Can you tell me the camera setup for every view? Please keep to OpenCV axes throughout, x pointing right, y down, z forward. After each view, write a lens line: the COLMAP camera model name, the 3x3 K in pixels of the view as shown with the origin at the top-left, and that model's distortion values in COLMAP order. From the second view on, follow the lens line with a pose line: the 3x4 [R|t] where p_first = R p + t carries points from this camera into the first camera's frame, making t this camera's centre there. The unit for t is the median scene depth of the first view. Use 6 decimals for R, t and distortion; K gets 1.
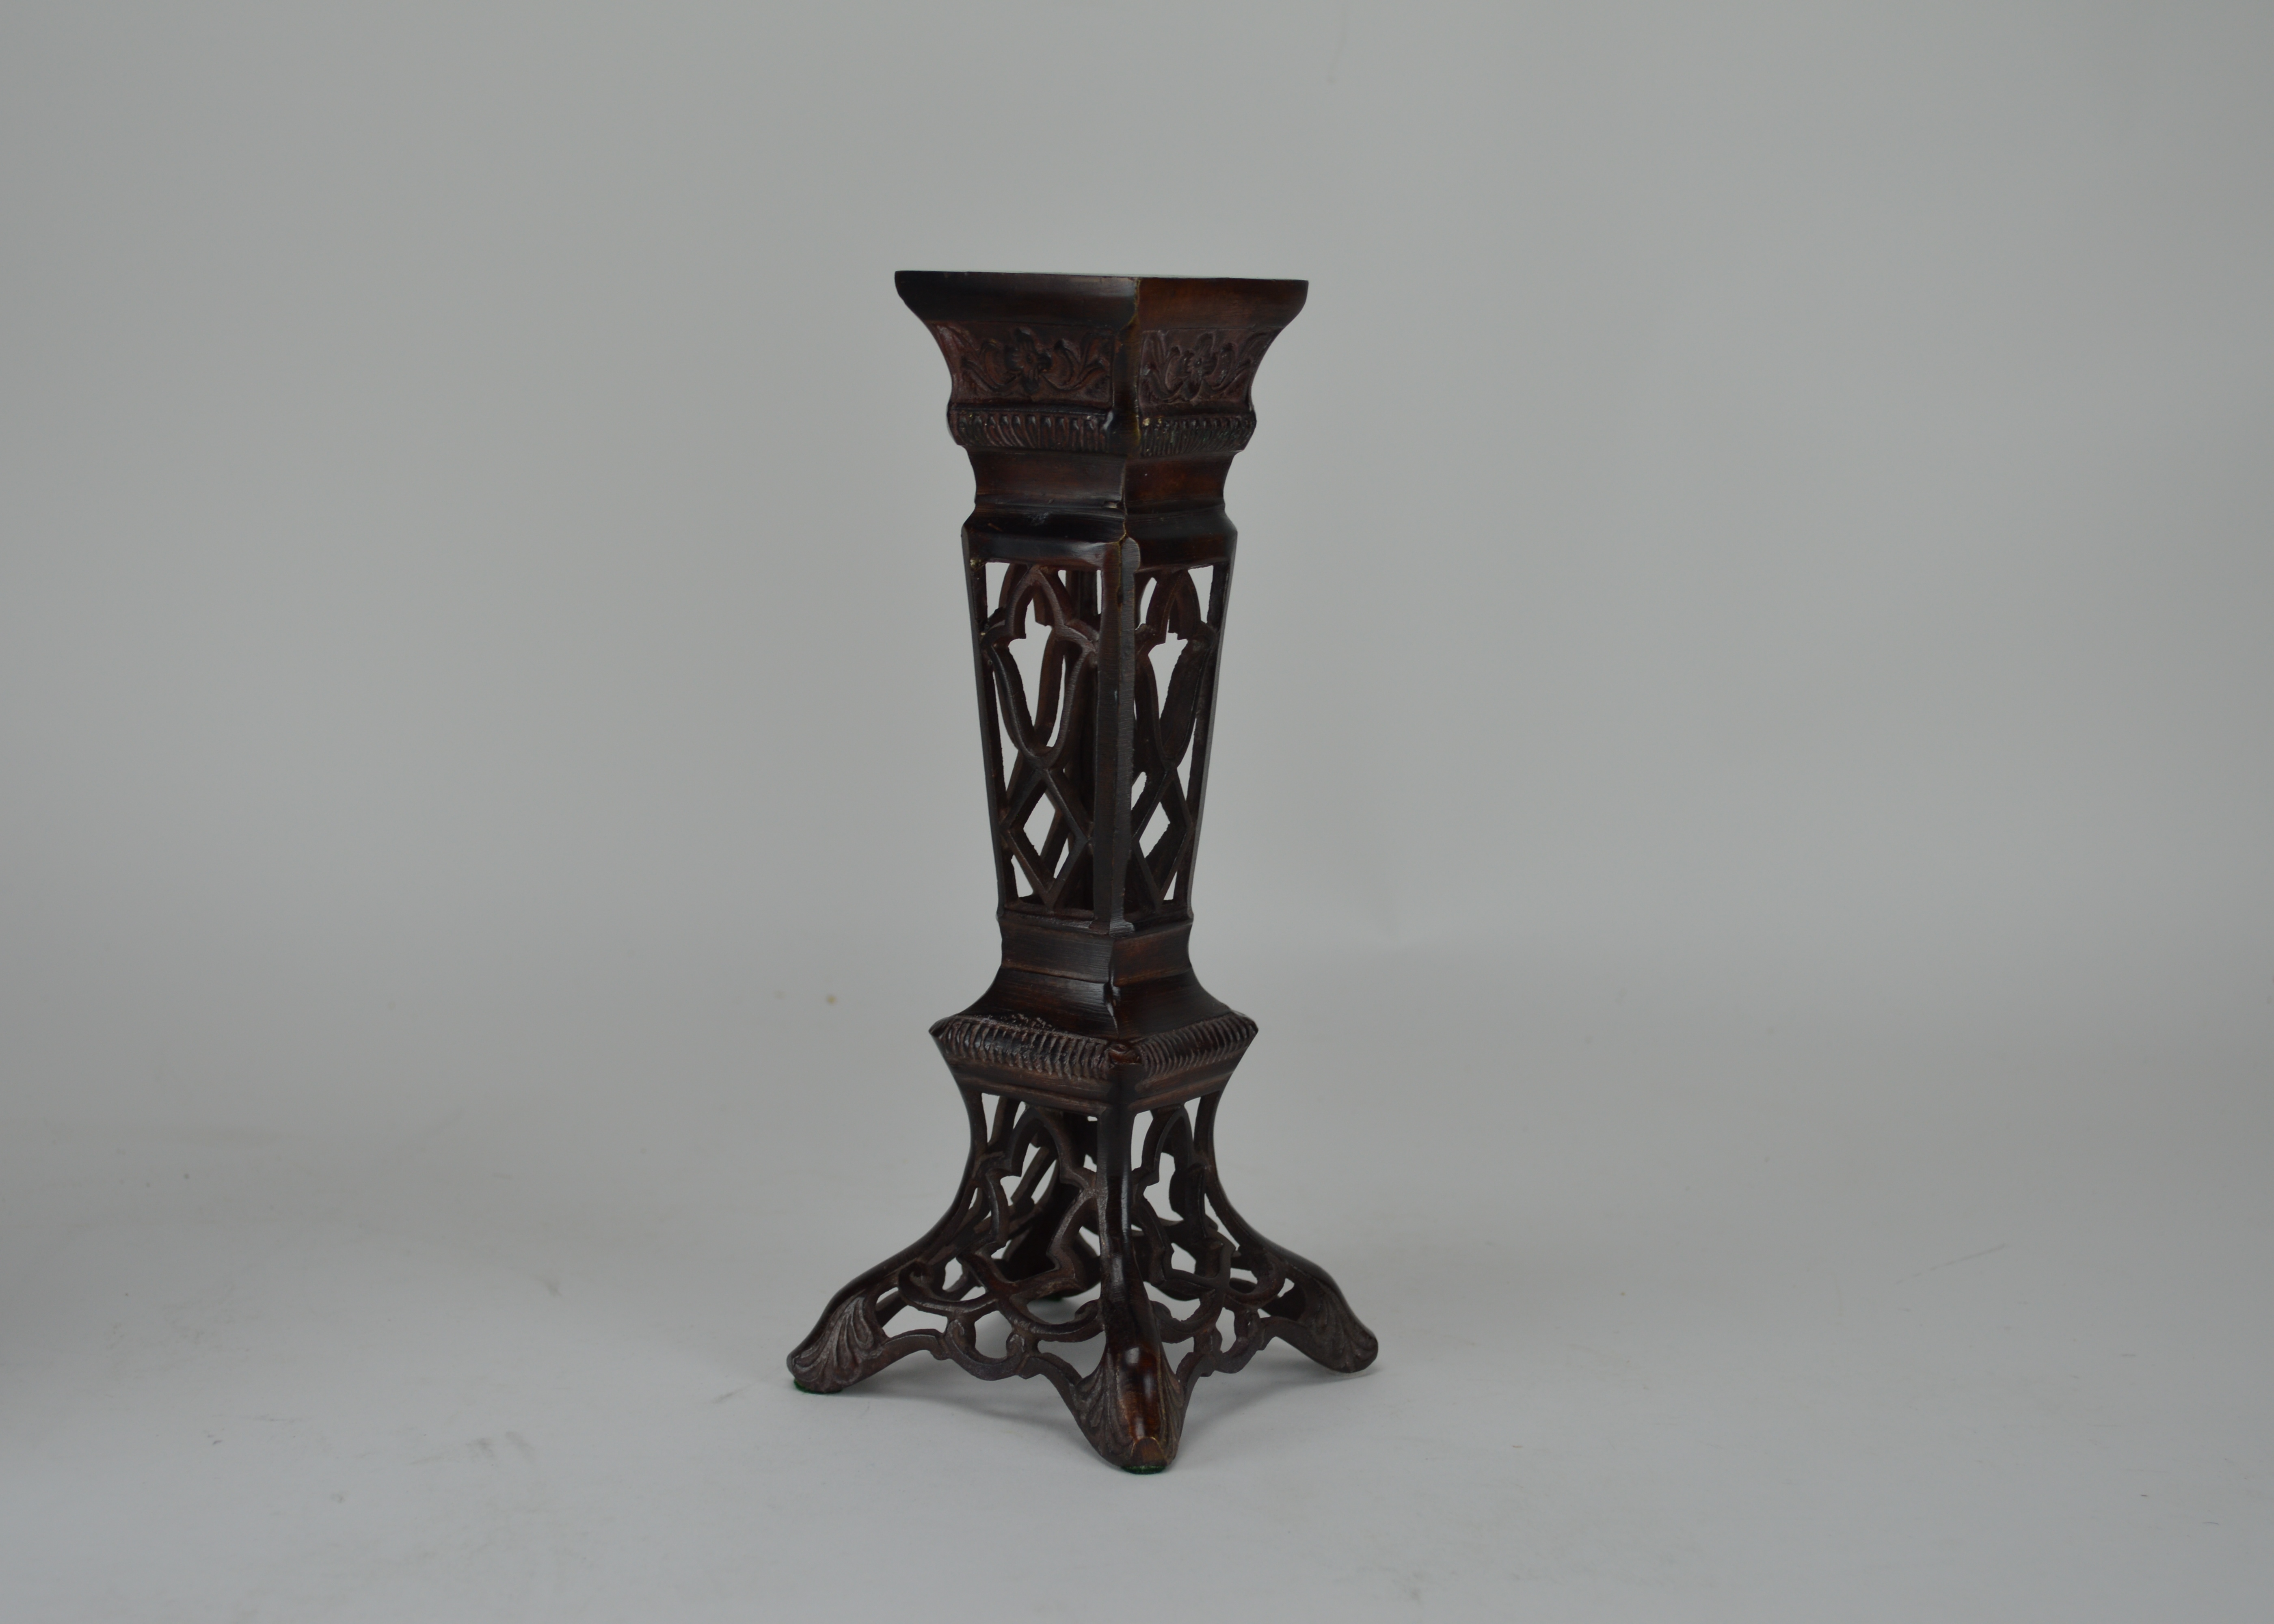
lens RADIAL K [[3562.7, 0, 1132.8], [0, 3562.7, 808.4], [0, 0, 1]] dist [-0.003806, 0.000000]
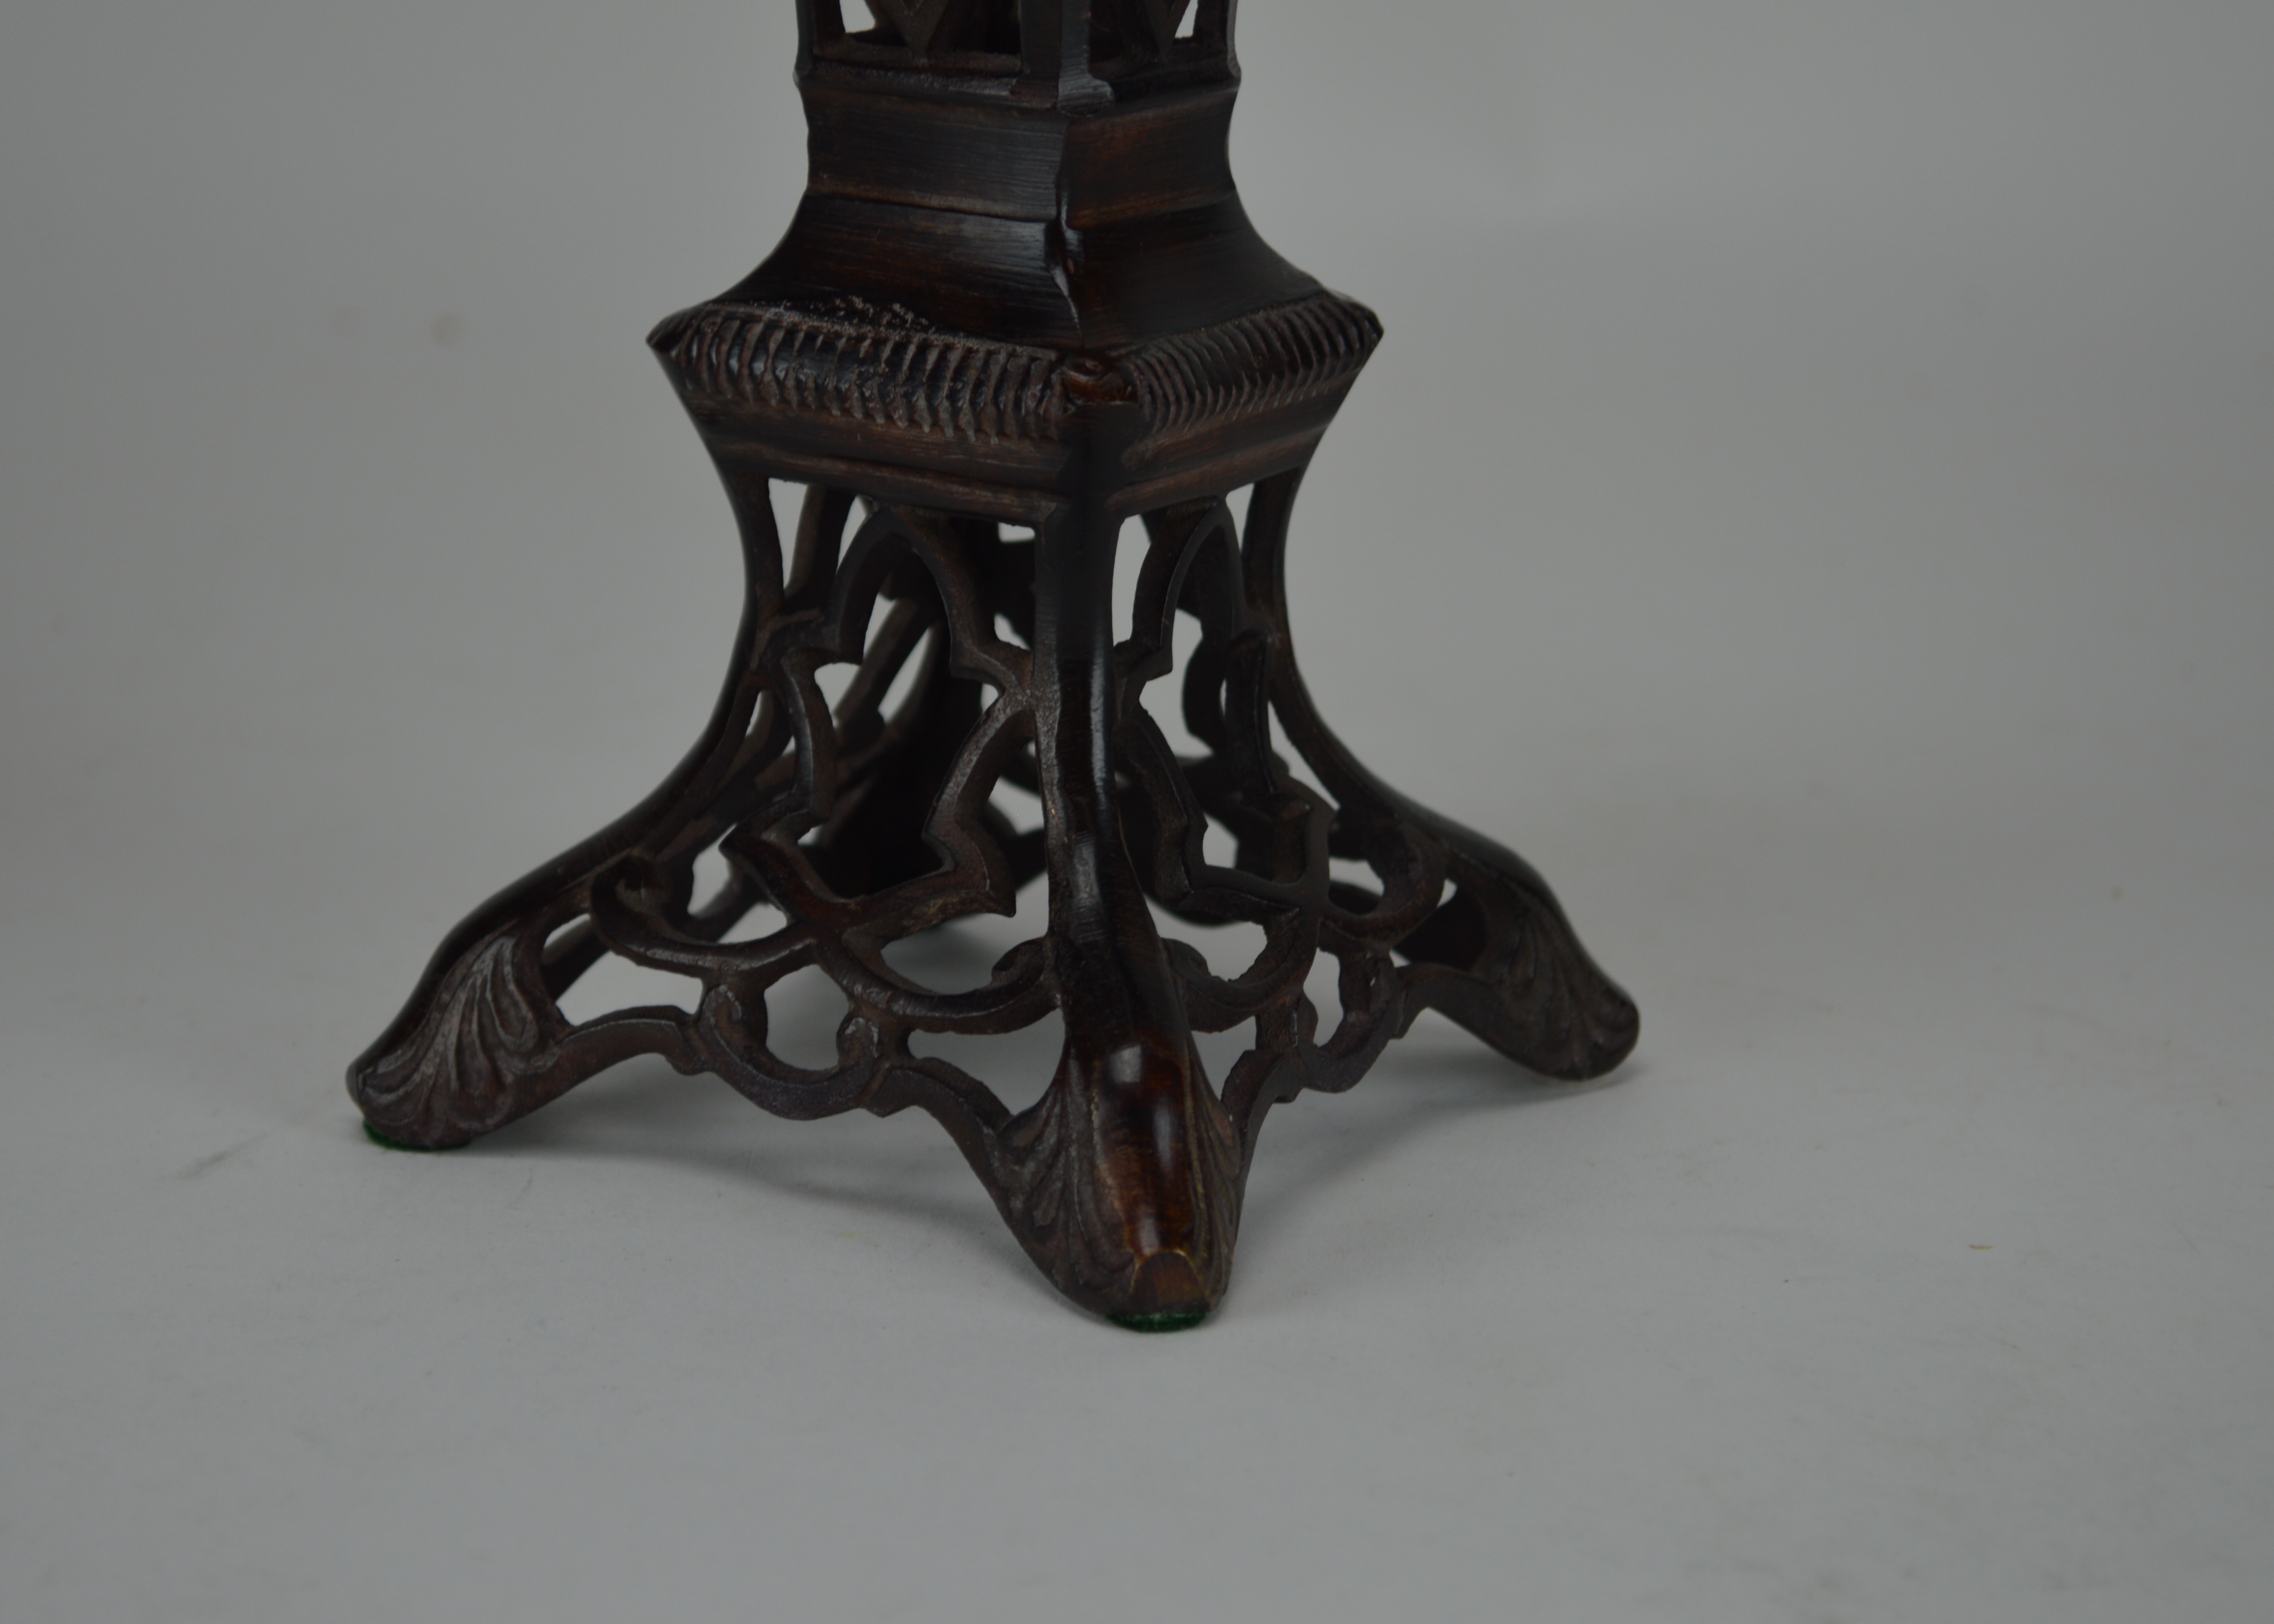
lens RADIAL K [[5588.7, 0, 1139.3], [0, 5588.7, 809.8], [0, 0, 1]] dist [-0.004315, 0.000000]
pose [[0.999396, -0.014494, 0.031579, -0.019044], [0.010343, 0.991740, 0.127850, 0.032538], [-0.033171, -0.127446, 0.991291, 0.304708]]
